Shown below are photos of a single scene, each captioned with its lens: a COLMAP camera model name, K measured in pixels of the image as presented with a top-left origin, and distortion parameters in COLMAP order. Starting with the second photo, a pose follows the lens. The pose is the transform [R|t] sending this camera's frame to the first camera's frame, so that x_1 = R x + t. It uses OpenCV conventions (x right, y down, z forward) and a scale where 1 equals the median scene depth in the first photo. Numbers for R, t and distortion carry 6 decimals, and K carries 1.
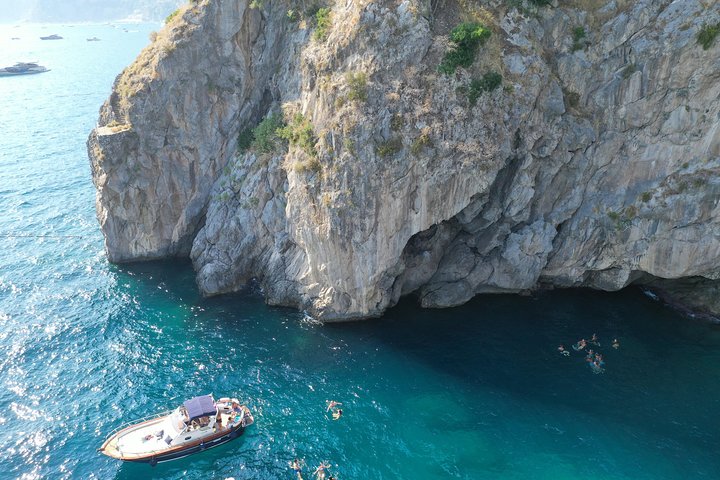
lens RADIAL K [[567.0, 0, 357.7], [0, 567.0, 235.6], [0, 0, 1]] dist [-0.004864, 0.000637]
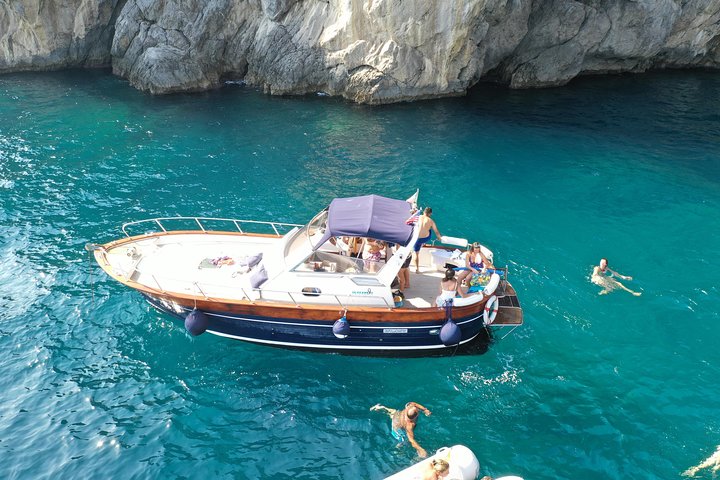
lens RADIAL K [[567.0, 0, 359.9], [0, 567.0, 235.7], [0, 0, 1]] dist [-0.004864, 0.000637]
pose [[0.976791, -0.086715, 0.195858, -0.205461], [0.068567, 0.992859, 0.097619, 0.227610], [-0.202924, -0.081924, 0.975761, 0.406185]]
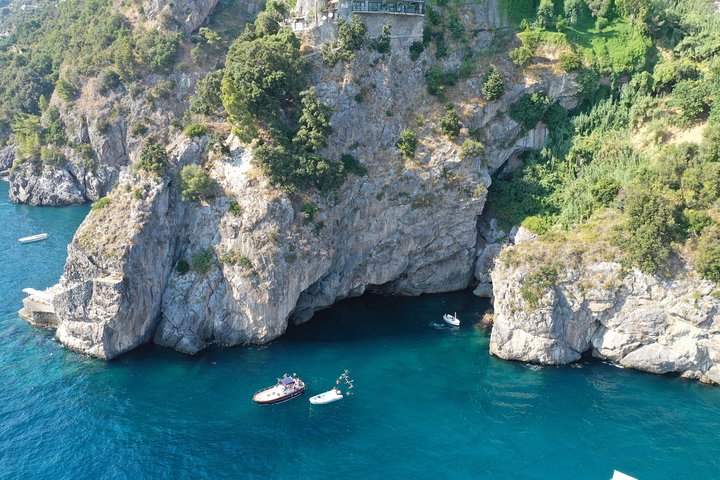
lens RADIAL K [[567.0, 0, 362.8], [0, 567.0, 242.1], [0, 0, 1]] dist [-0.004864, 0.000637]
pose [[0.754727, -0.192801, 0.627068, -1.022977], [0.238638, 0.971042, 0.011341, -0.148924], [-0.611097, 0.141083, 0.778882, -0.910683]]
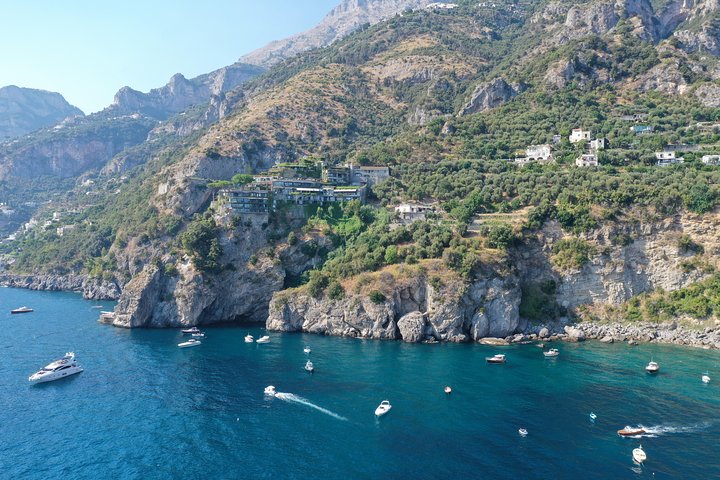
lens RADIAL K [[567.0, 0, 360.1], [0, 567.0, 240.0], [0, 0, 1]] dist [-0.004864, 0.000637]
pose [[0.776695, 0.012329, 0.629756, -2.313247], [0.215542, 0.934246, -0.284124, 1.325043], [-0.591849, 0.356417, 0.722967, -4.472146]]
